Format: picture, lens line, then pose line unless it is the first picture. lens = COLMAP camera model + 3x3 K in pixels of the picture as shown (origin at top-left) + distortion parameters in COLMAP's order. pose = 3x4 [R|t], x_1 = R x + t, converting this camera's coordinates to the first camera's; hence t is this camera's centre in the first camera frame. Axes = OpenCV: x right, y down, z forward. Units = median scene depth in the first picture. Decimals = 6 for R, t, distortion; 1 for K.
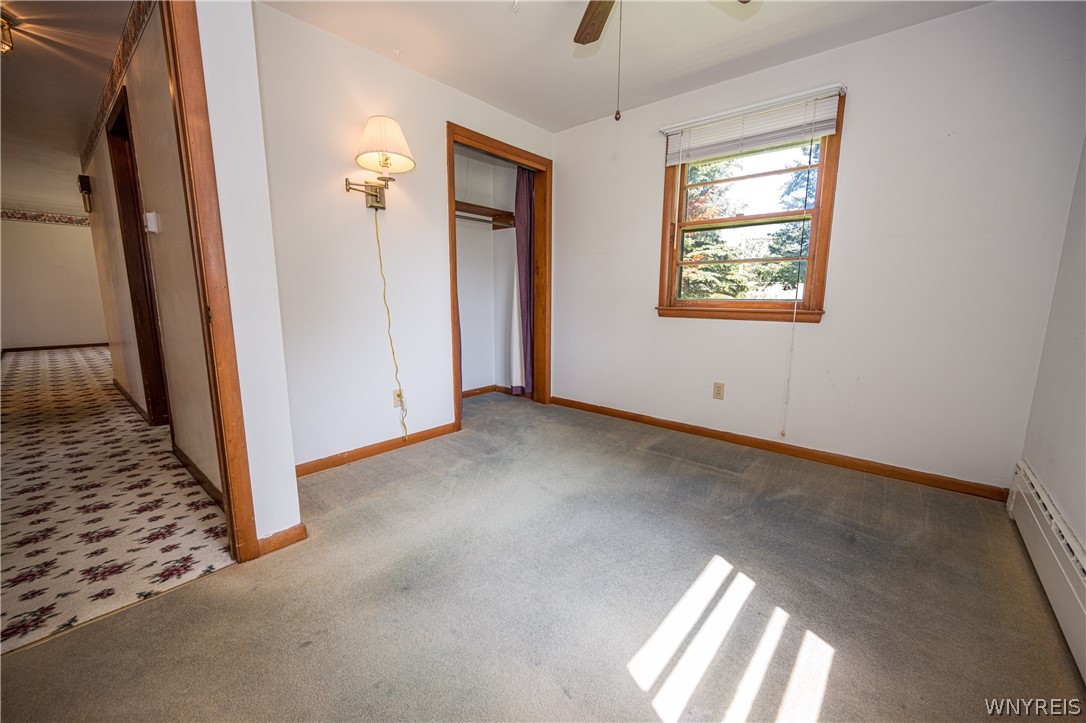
lens RADIAL K [[431.2, 0, 547.0], [0, 431.2, 363.4], [0, 0, 1]] dist [-0.002203, -0.000335]
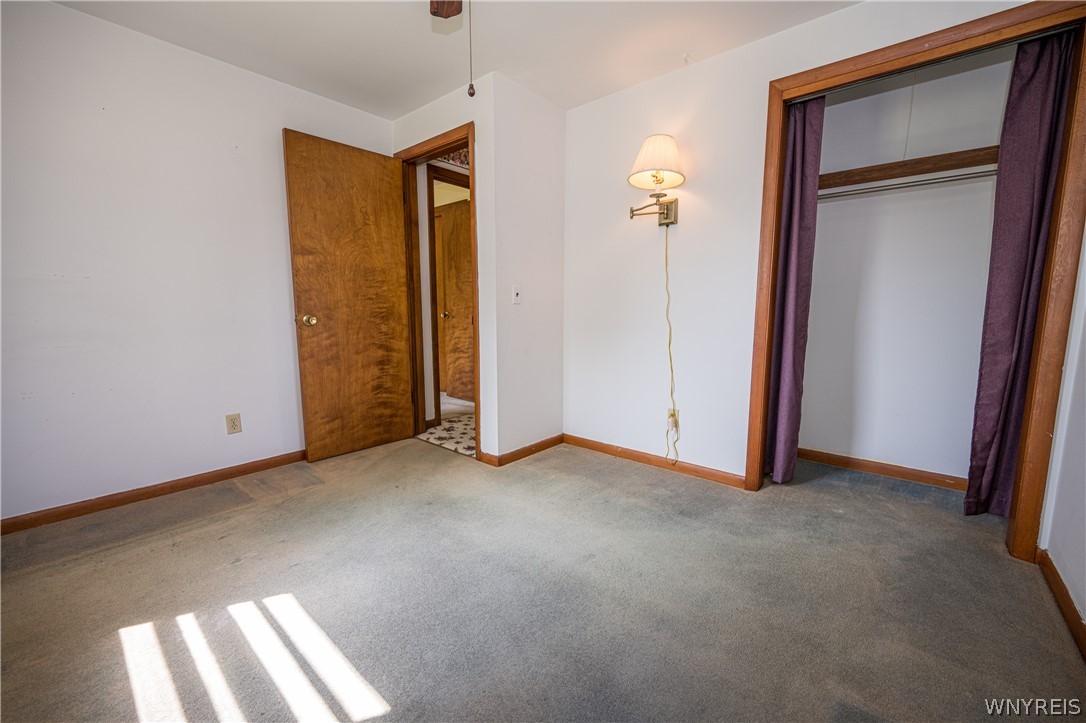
lens RADIAL K [[431.2, 0, 547.0], [0, 431.2, 363.4], [0, 0, 1]] dist [-0.002203, -0.000335]
pose [[0.002370, 0.124481, -0.992219, 0.646092], [-0.158965, 0.979652, 0.122525, -0.121674], [0.987281, 0.157438, 0.022110, 0.754560]]
